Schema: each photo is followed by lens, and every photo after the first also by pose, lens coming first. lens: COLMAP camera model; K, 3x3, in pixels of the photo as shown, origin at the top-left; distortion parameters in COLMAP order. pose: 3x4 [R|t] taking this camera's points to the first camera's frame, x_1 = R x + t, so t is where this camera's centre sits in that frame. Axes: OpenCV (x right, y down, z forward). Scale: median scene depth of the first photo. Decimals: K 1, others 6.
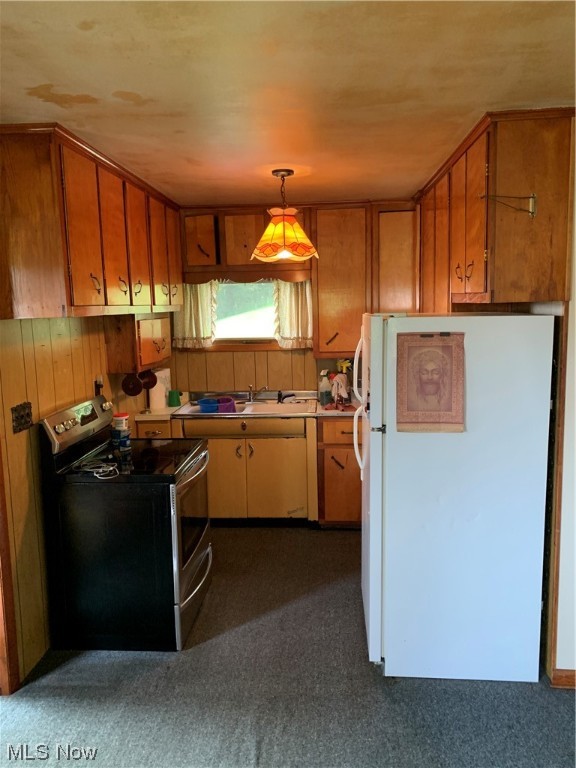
lens RADIAL K [[586.6, 0, 290.0], [0, 586.6, 379.6], [0, 0, 1]] dist [0.034578, -0.021333]
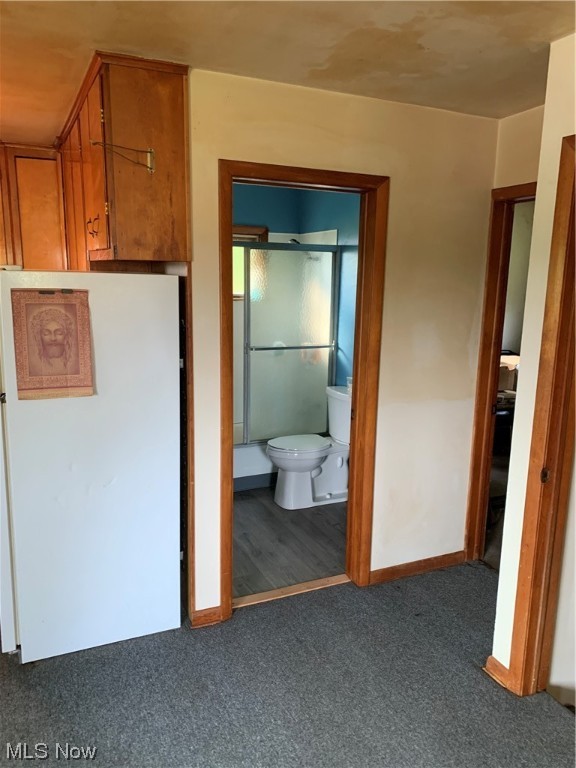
lens RADIAL K [[586.6, 0, 286.6], [0, 586.6, 389.0], [0, 0, 1]] dist [0.034578, -0.021333]
pose [[0.878603, -0.056571, 0.474191, 0.118208], [0.025727, 0.997124, 0.071287, 0.018949], [-0.476860, -0.050433, 0.877531, 0.011245]]
